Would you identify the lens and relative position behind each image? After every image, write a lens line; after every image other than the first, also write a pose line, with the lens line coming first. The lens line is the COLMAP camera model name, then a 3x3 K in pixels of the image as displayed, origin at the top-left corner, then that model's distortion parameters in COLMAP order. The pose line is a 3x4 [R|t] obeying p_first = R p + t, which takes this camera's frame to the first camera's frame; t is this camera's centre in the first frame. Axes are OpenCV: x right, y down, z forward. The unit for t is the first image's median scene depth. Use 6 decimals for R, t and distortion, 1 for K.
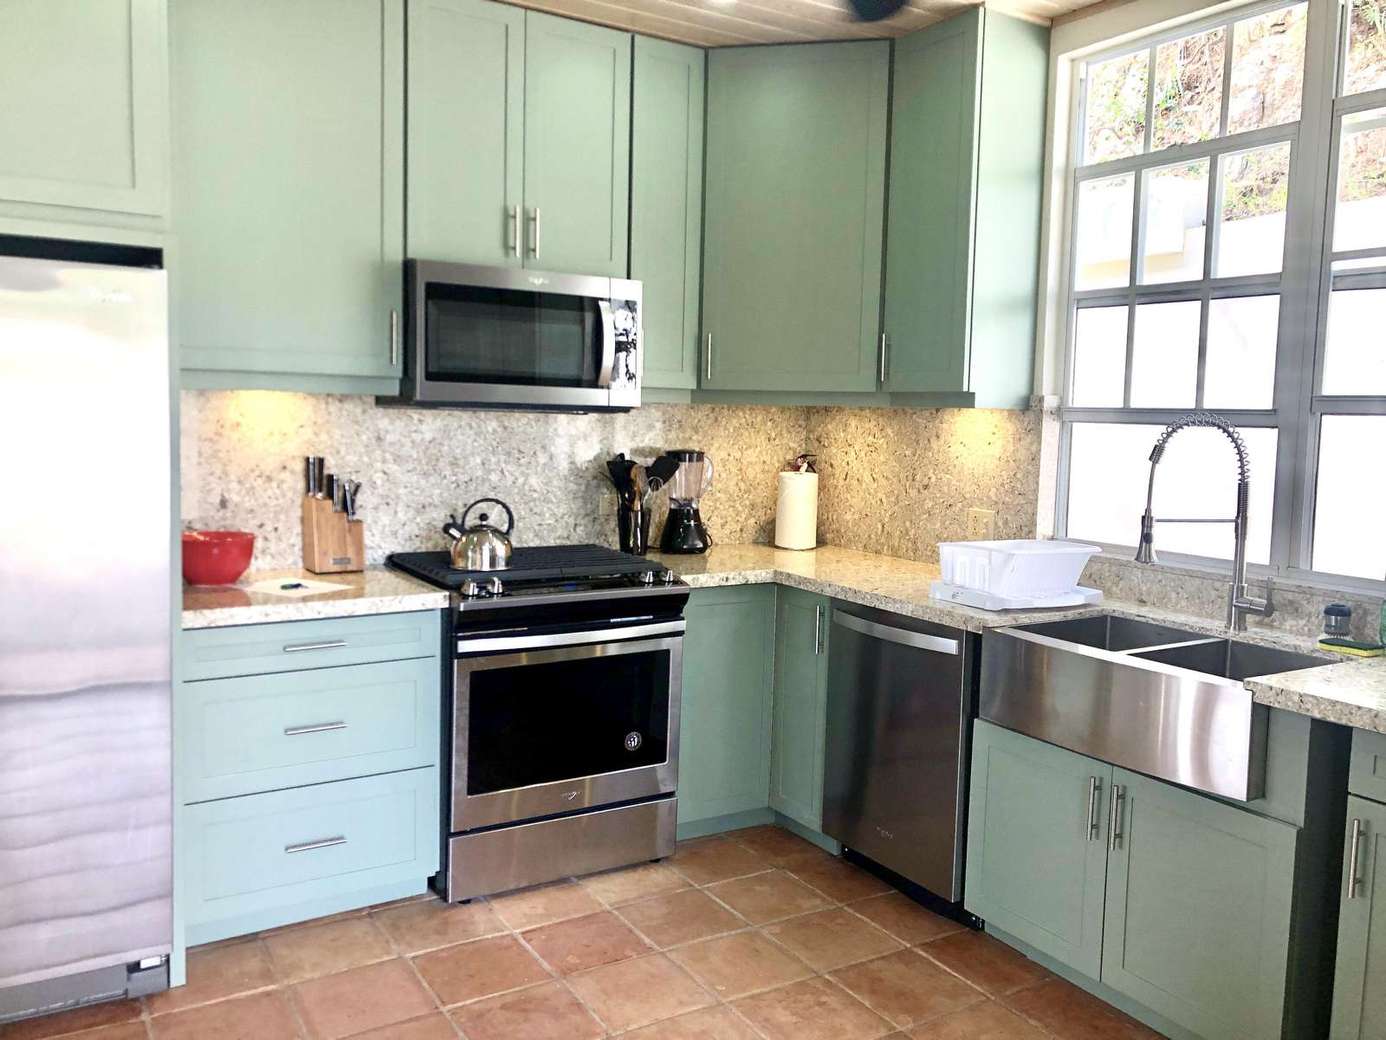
lens RADIAL K [[1129.4, 0, 696.1], [0, 1129.4, 515.5], [0, 0, 1]] dist [-0.007845, 0.006805]
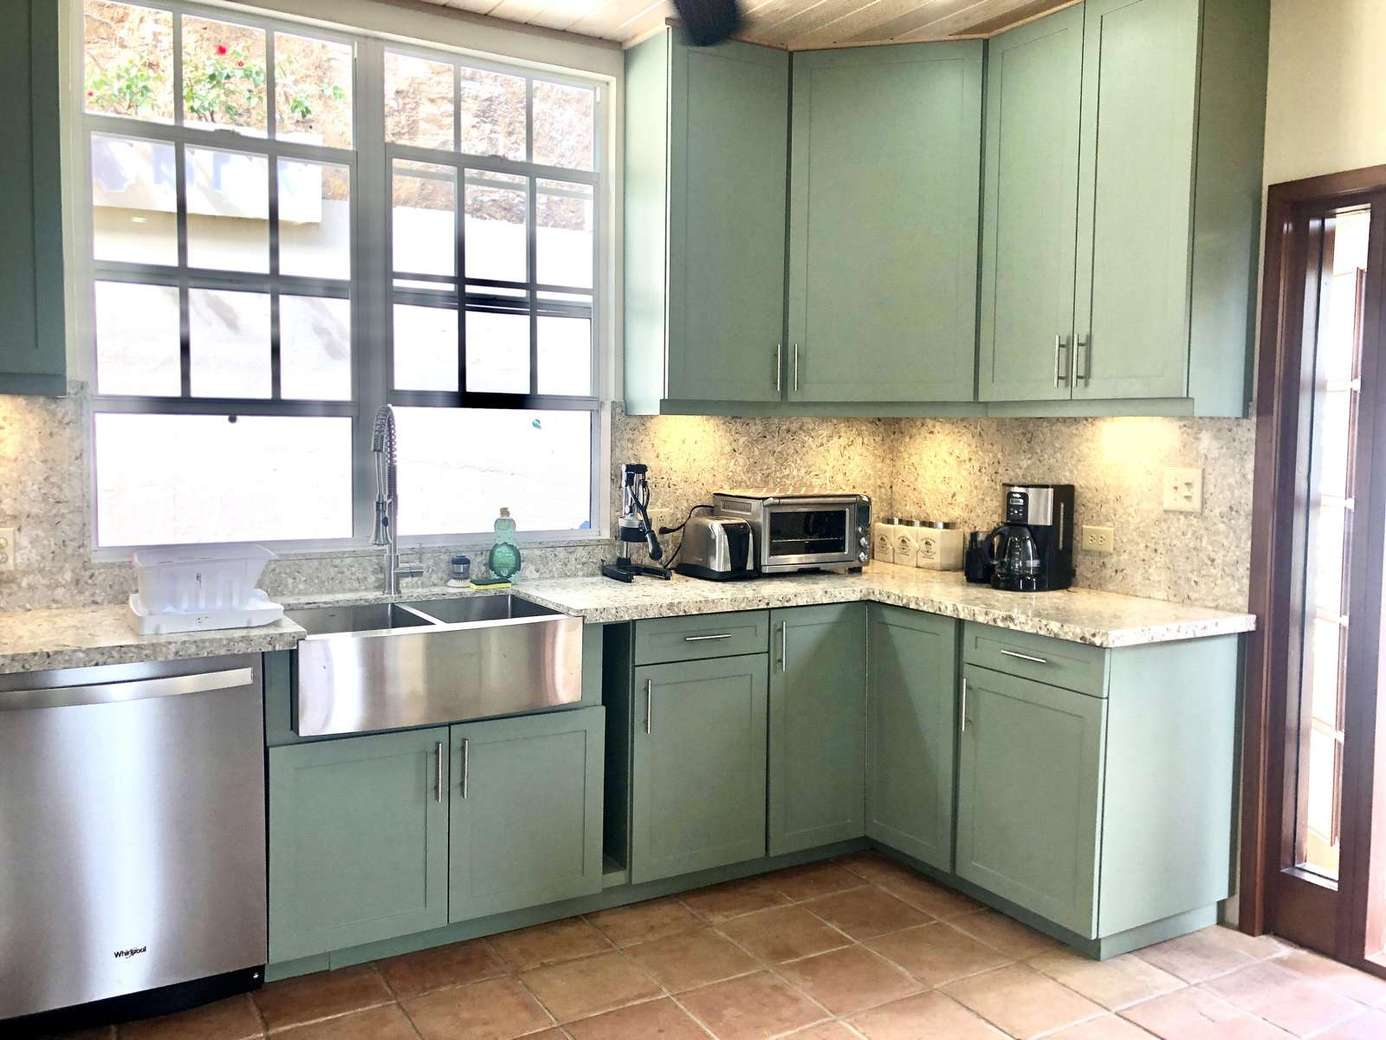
lens RADIAL K [[1129.4, 0, 694.6], [0, 1129.4, 517.9], [0, 0, 1]] dist [-0.007845, 0.006805]
pose [[0.001697, -0.105187, 0.994451, -0.629528], [0.076052, 0.991586, 0.104754, -0.069887], [-0.997102, 0.075452, 0.009683, 0.653818]]
